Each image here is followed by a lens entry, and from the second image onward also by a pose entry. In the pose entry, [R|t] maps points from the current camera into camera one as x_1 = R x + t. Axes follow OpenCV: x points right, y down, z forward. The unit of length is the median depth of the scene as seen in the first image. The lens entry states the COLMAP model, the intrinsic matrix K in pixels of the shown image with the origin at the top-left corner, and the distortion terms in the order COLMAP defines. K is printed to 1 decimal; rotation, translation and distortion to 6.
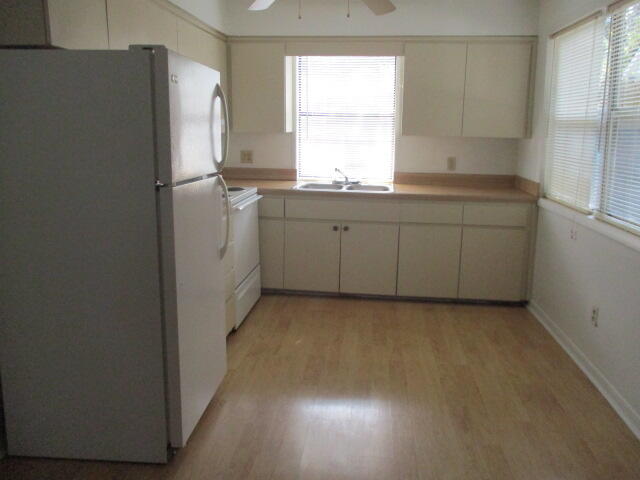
lens RADIAL K [[543.4, 0, 327.7], [0, 543.4, 236.8], [0, 0, 1]] dist [-0.037291, -0.003805]
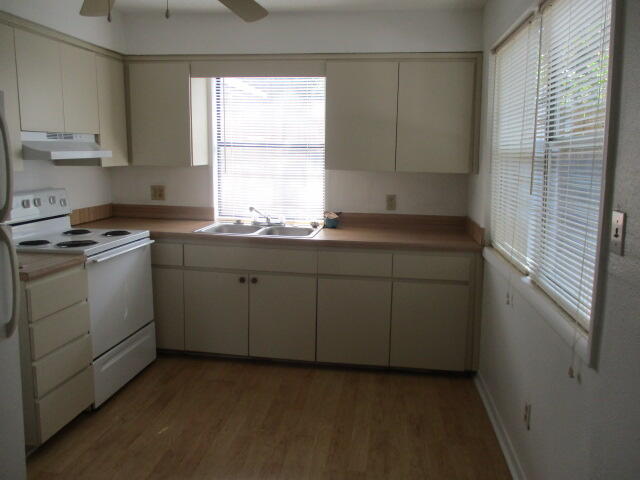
lens RADIAL K [[543.4, 0, 327.7], [0, 543.4, 236.8], [0, 0, 1]] dist [-0.037291, -0.003805]
pose [[0.999599, 0.007657, -0.027264, 0.175570], [-0.009021, 0.998695, -0.050273, -0.043128], [0.026843, 0.050499, 0.998363, 0.173116]]
